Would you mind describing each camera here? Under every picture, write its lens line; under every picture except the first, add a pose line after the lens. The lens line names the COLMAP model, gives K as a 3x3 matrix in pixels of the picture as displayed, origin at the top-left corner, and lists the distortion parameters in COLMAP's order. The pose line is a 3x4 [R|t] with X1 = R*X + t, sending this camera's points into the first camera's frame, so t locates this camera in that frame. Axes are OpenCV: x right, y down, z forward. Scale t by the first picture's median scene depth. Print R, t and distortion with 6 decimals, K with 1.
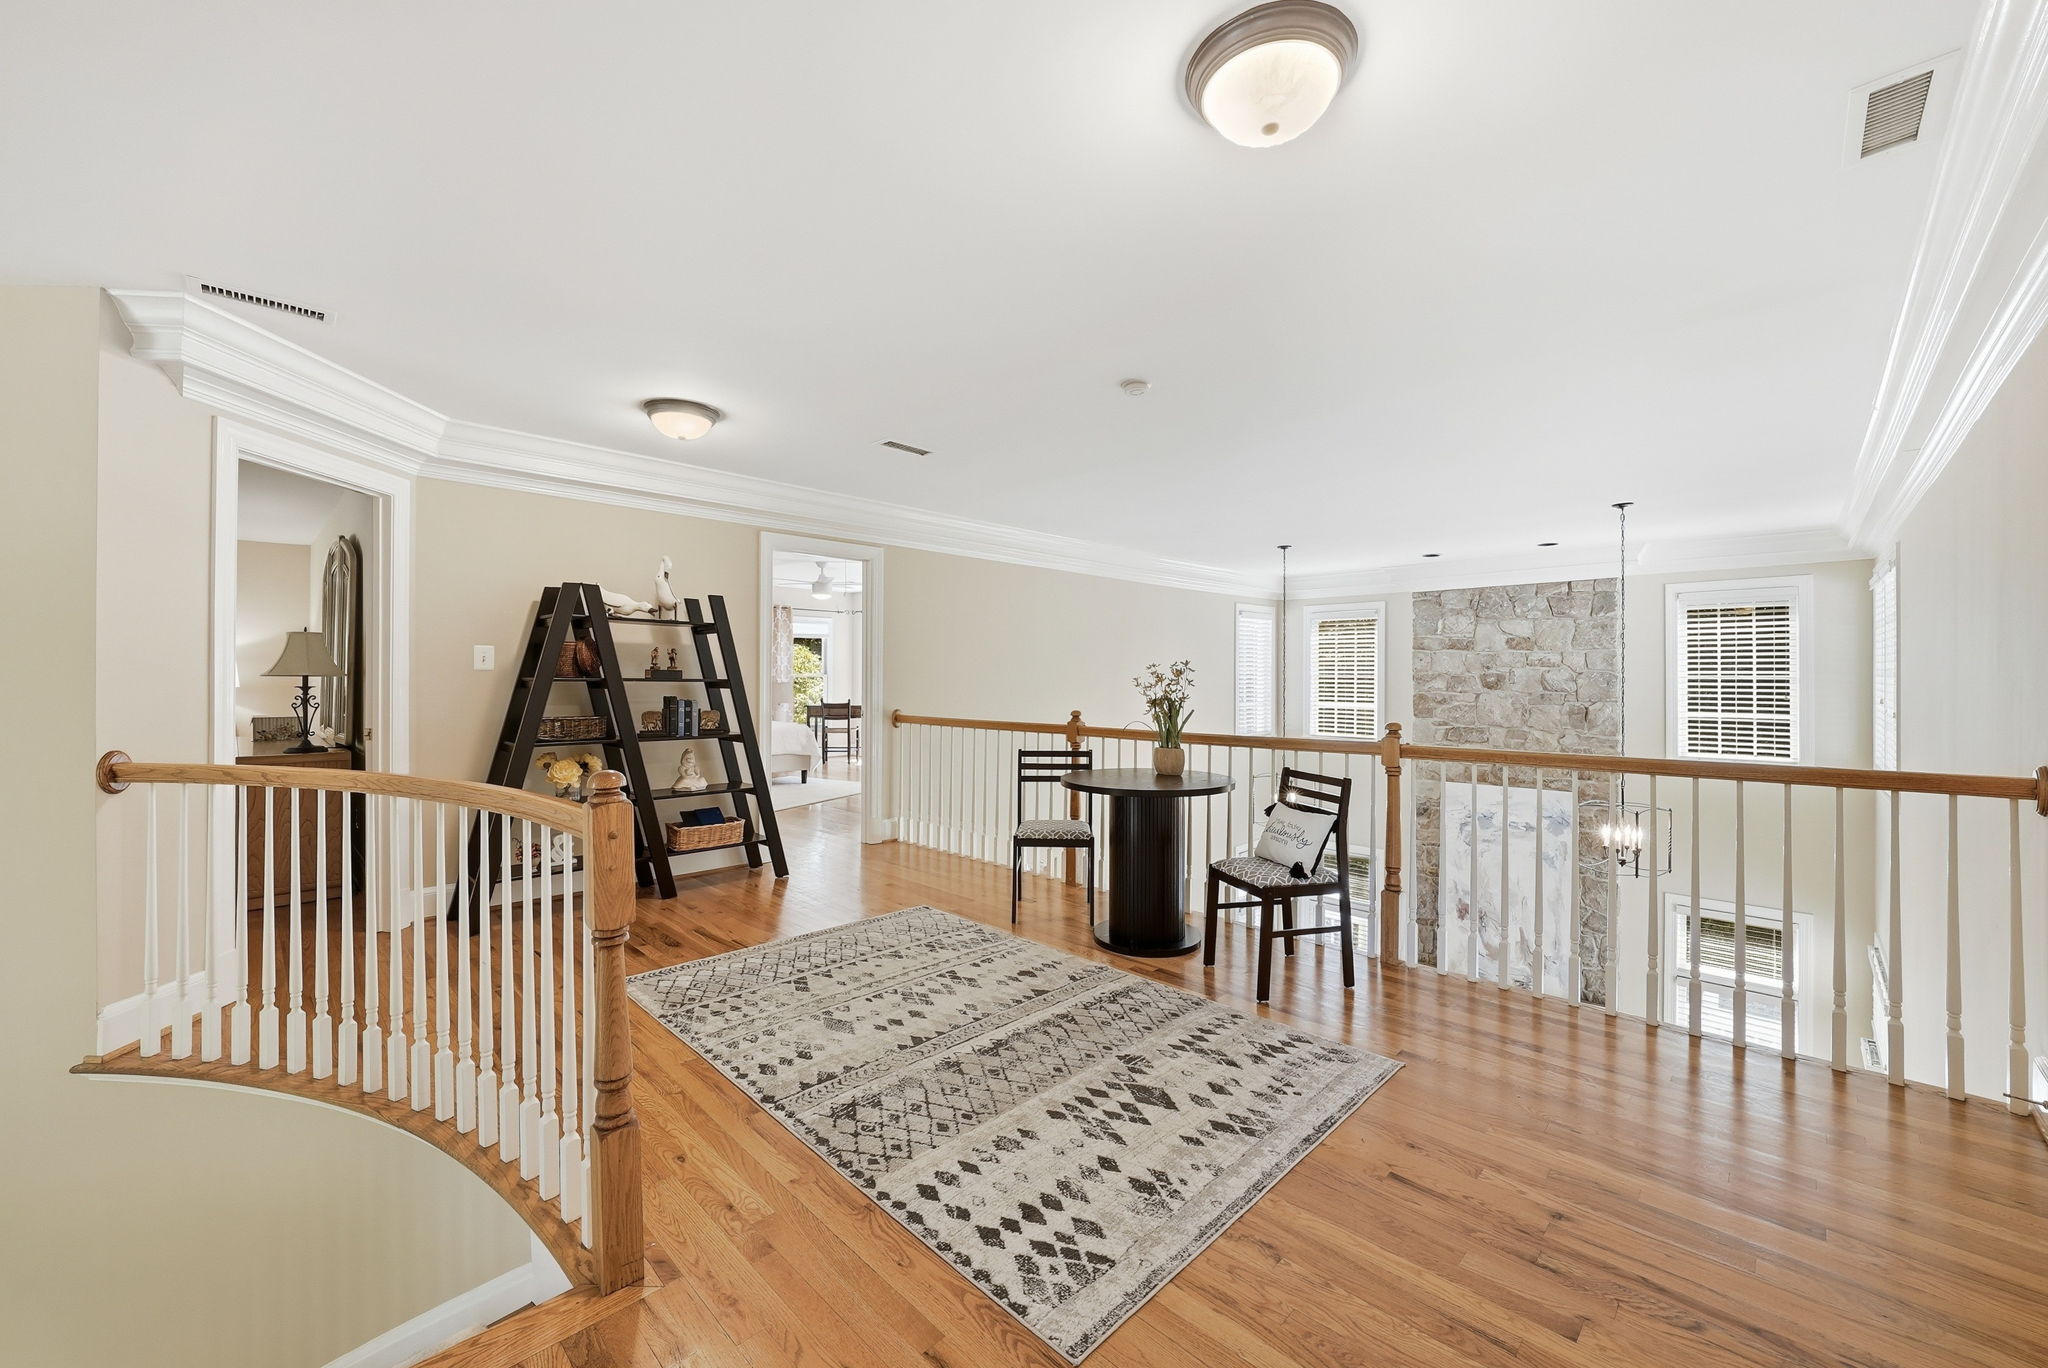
lens RADIAL K [[794.0, 0, 1027.0], [0, 794.0, 684.0], [0, 0, 1]] dist [-0.010286, 0.000239]
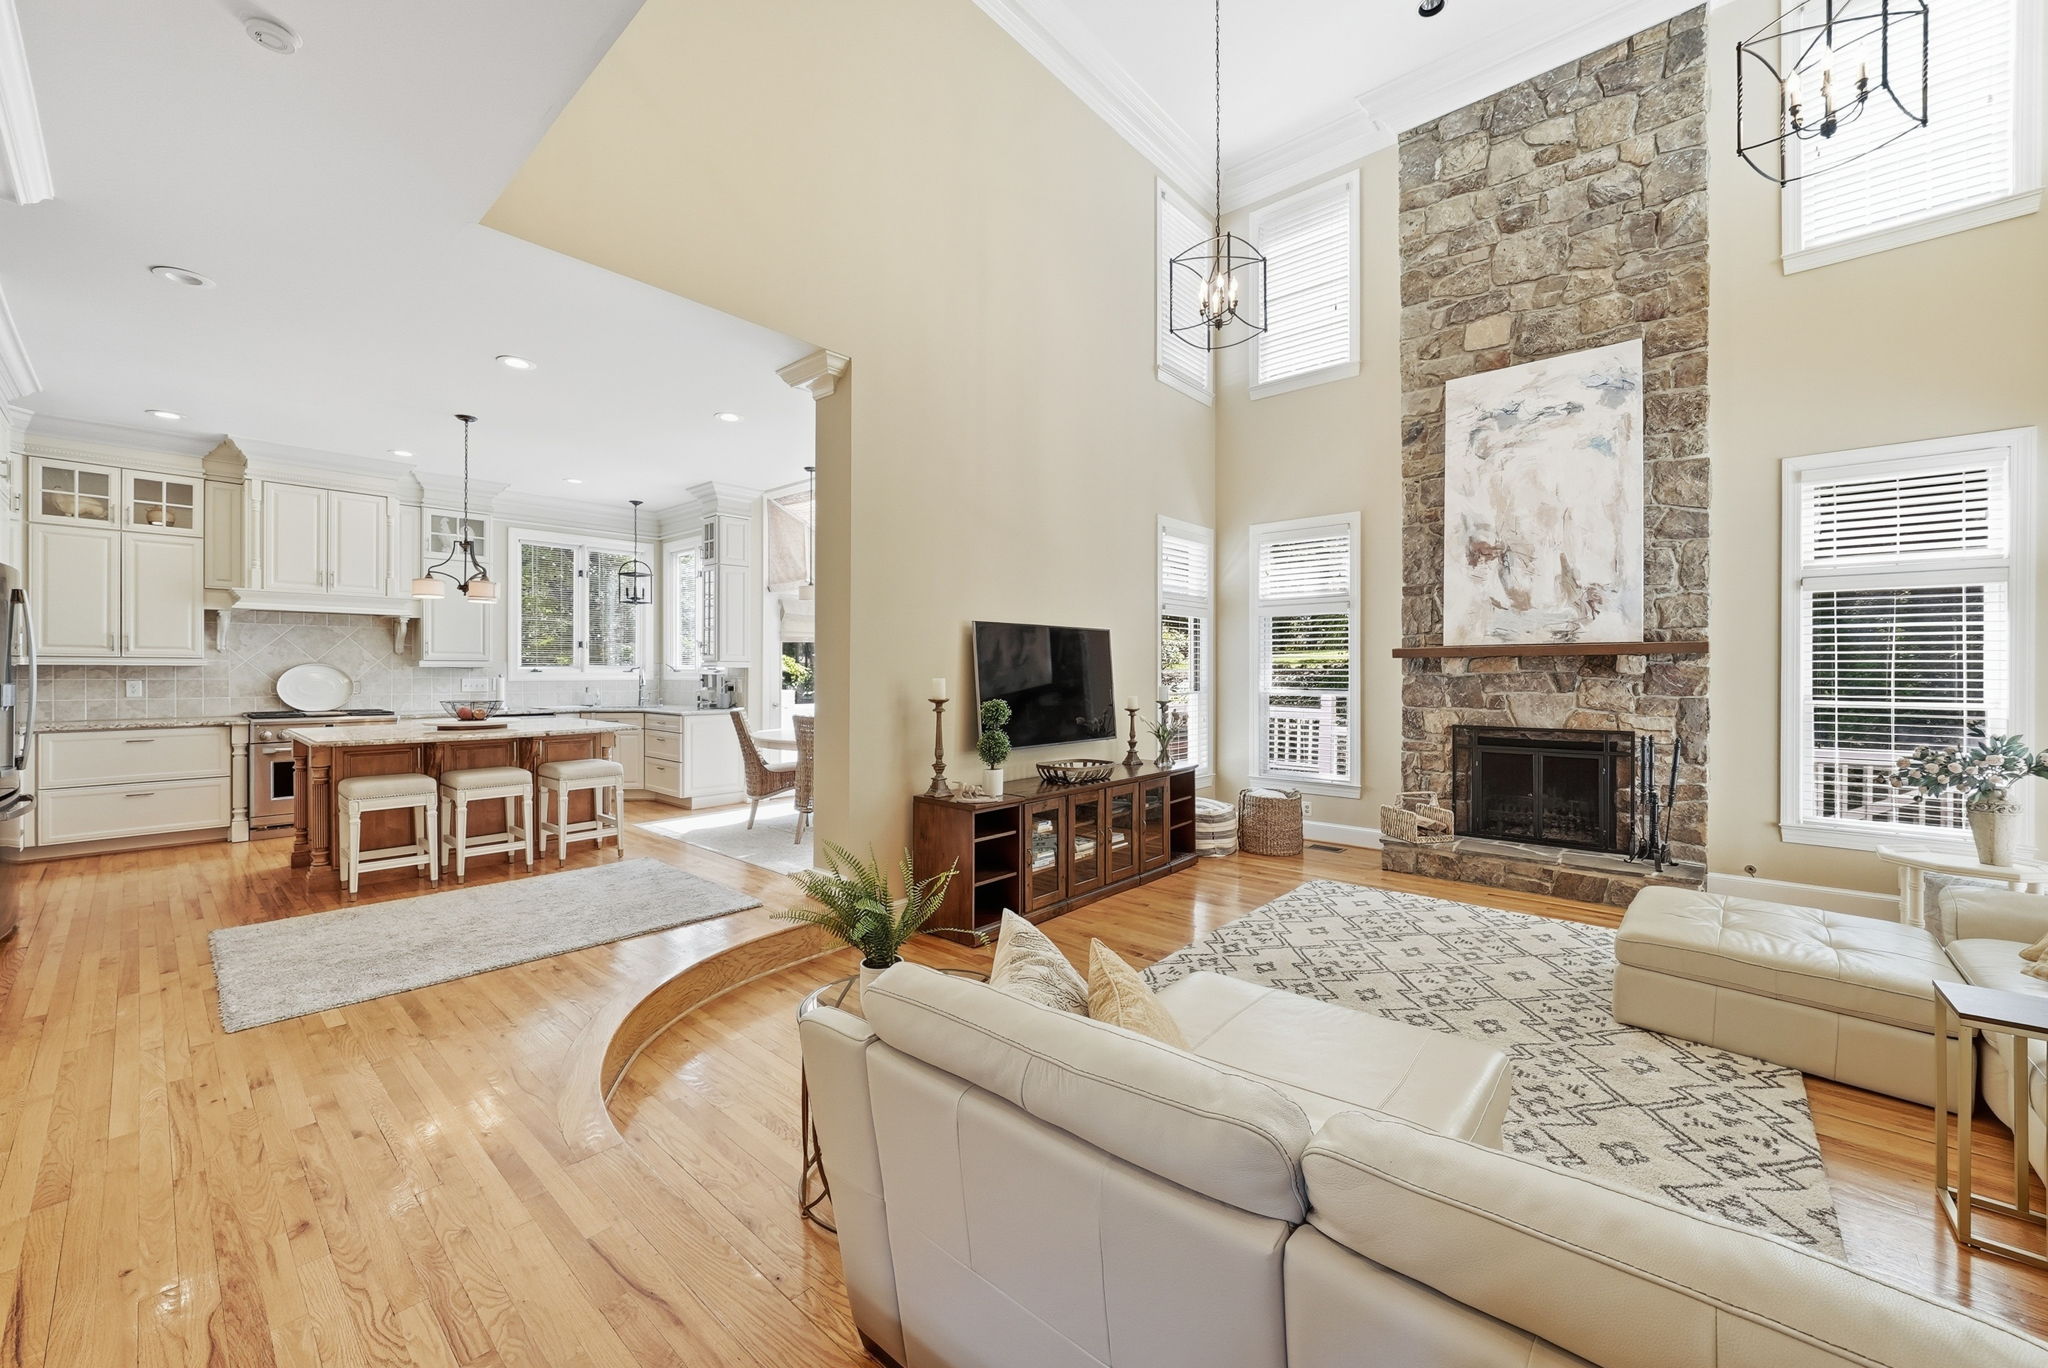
lens RADIAL K [[794.0, 0, 1017.2], [0, 794.0, 674.2], [0, 0, 1]] dist [-0.010286, 0.000239]
pose [[0.998788, -0.004275, 0.049037, 0.113172], [0.004101, 0.999985, 0.003648, 0.398122], [-0.049052, -0.003442, 0.998790, 0.326303]]
